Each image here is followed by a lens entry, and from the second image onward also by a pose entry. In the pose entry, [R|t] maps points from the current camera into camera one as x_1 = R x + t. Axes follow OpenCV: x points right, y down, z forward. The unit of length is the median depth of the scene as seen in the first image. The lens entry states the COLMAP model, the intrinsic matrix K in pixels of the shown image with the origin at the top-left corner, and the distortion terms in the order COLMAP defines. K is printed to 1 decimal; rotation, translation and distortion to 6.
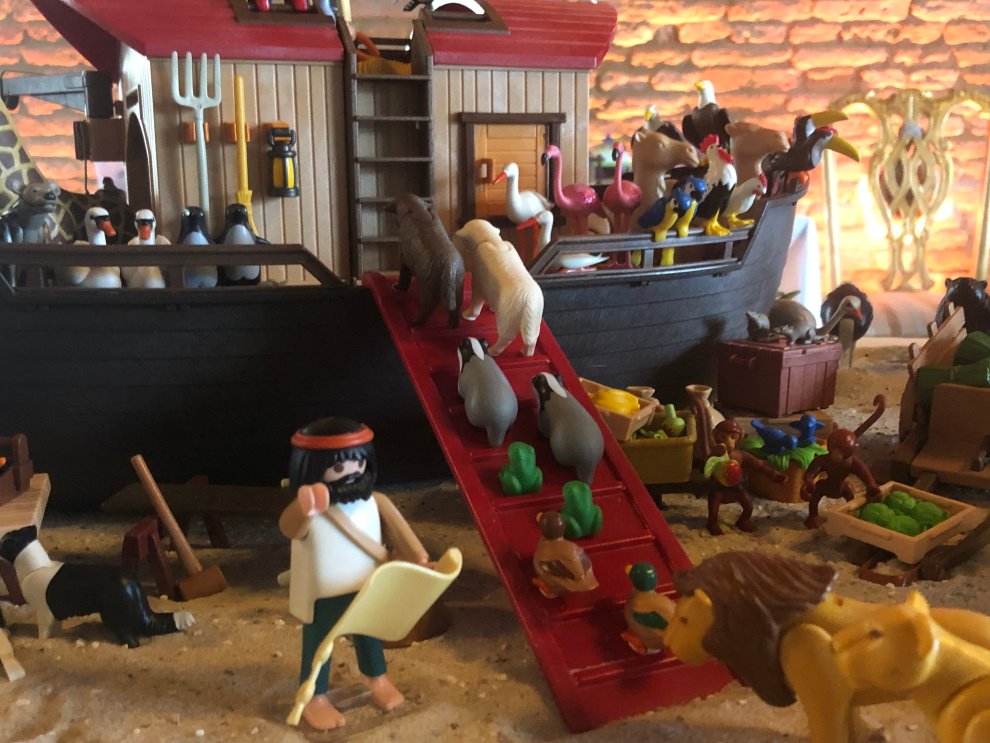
lens RADIAL K [[1087.6, 0, 495.0], [0, 1087.6, 371.5], [0, 0, 1]] dist [0.163043, -0.416949]
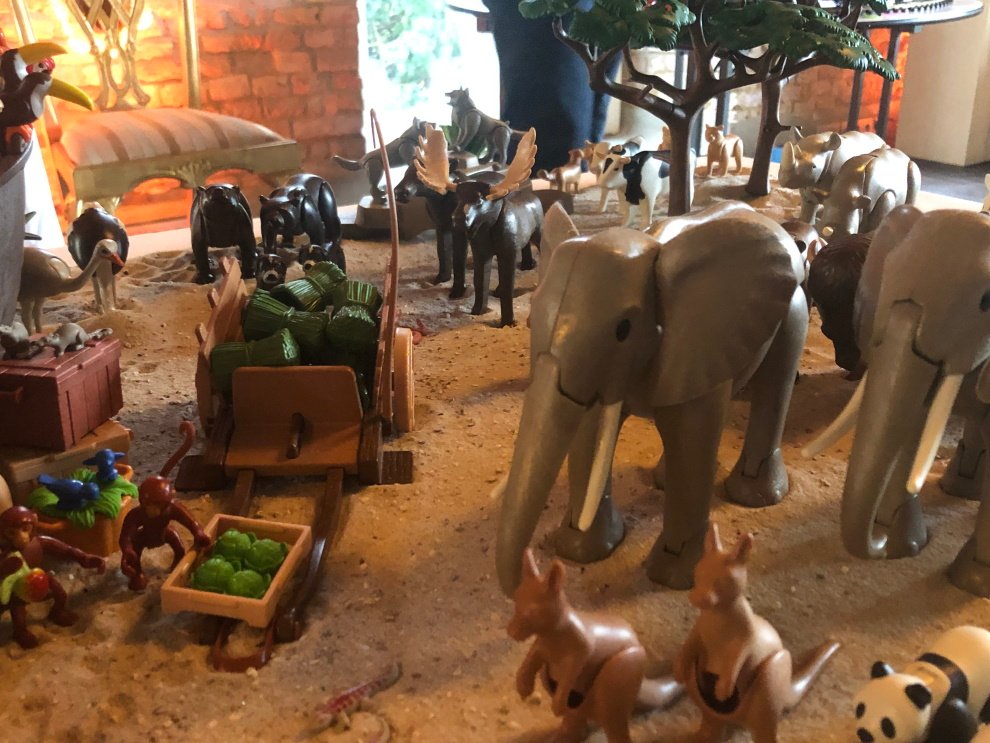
lens RADIAL K [[1149.8, 0, 495.0], [0, 1149.8, 371.5], [0, 0, 1]] dist [-0.006101, -0.036875]
pose [[0.782596, -0.232071, 0.577656, 0.026440], [0.134348, 0.969012, 0.207285, -0.137567], [-0.607861, -0.084614, 0.789523, 0.126752]]
